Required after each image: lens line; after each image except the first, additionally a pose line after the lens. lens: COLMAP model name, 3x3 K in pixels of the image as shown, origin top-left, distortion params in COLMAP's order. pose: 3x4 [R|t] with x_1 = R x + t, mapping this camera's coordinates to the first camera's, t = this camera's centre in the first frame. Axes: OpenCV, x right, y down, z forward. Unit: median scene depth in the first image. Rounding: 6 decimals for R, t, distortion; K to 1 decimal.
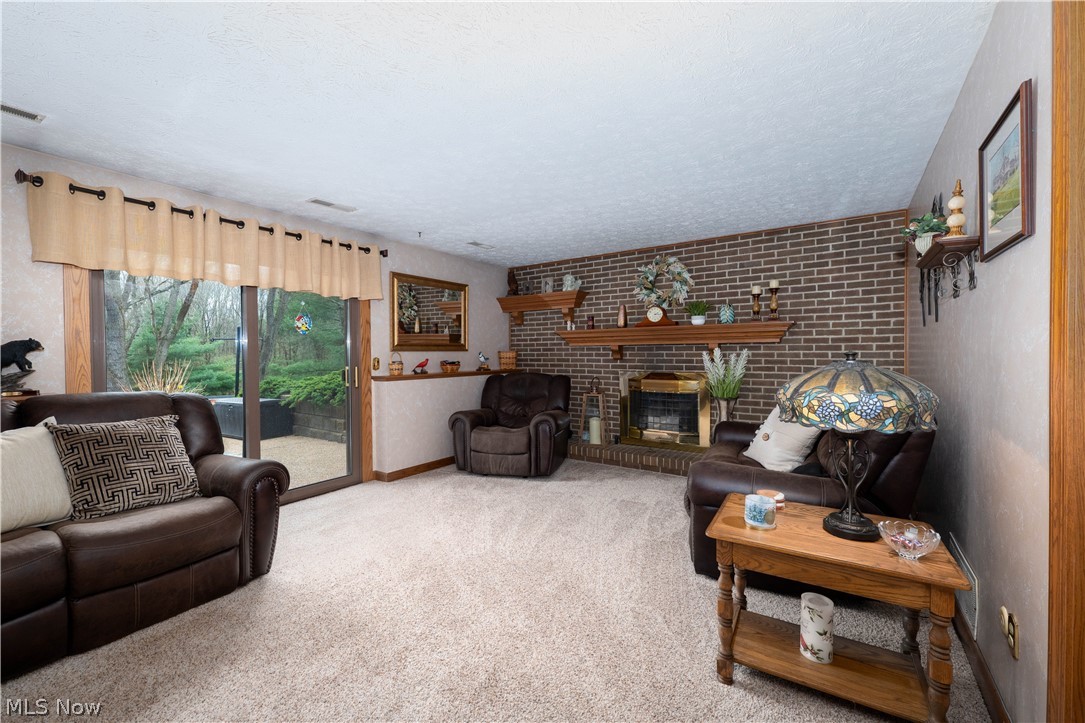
lens RADIAL K [[440.6, 0, 545.0], [0, 440.6, 359.6], [0, 0, 1]] dist [-0.001799, -0.000702]
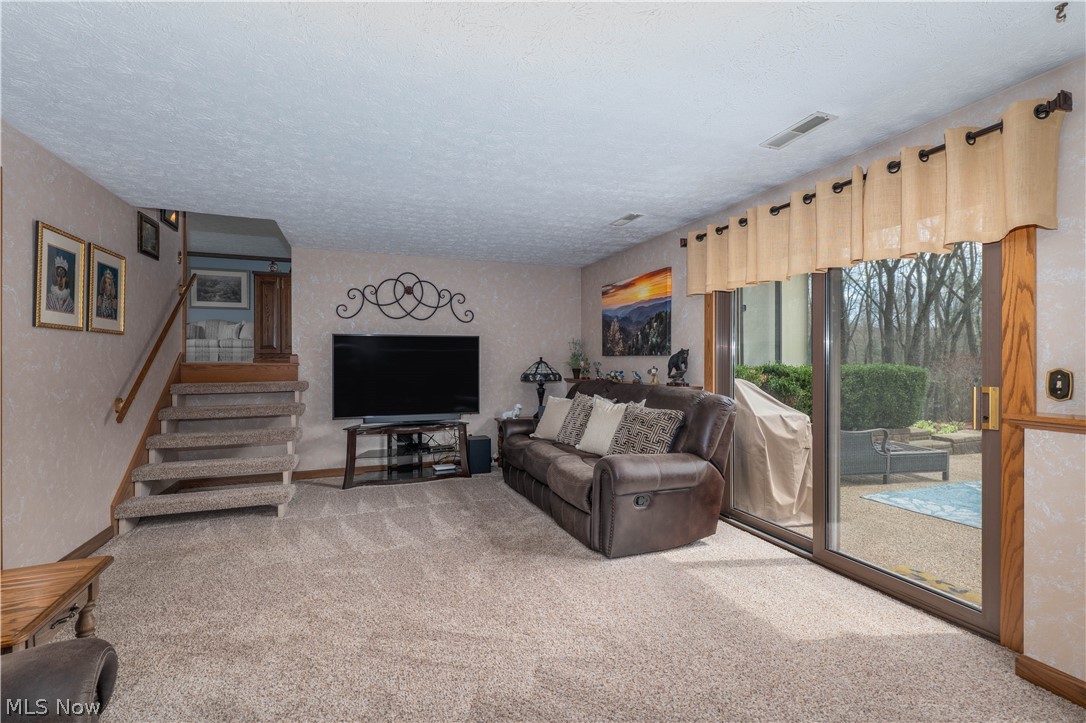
lens RADIAL K [[479.3, 0, 543.0], [0, 479.3, 361.5], [0, 0, 1]] dist [-0.000073, -0.000053]
pose [[-0.579117, 0.016640, -0.815075, 0.284516], [-0.002279, 0.999755, 0.022029, -0.024843], [0.815241, 0.014615, -0.578937, 1.000313]]
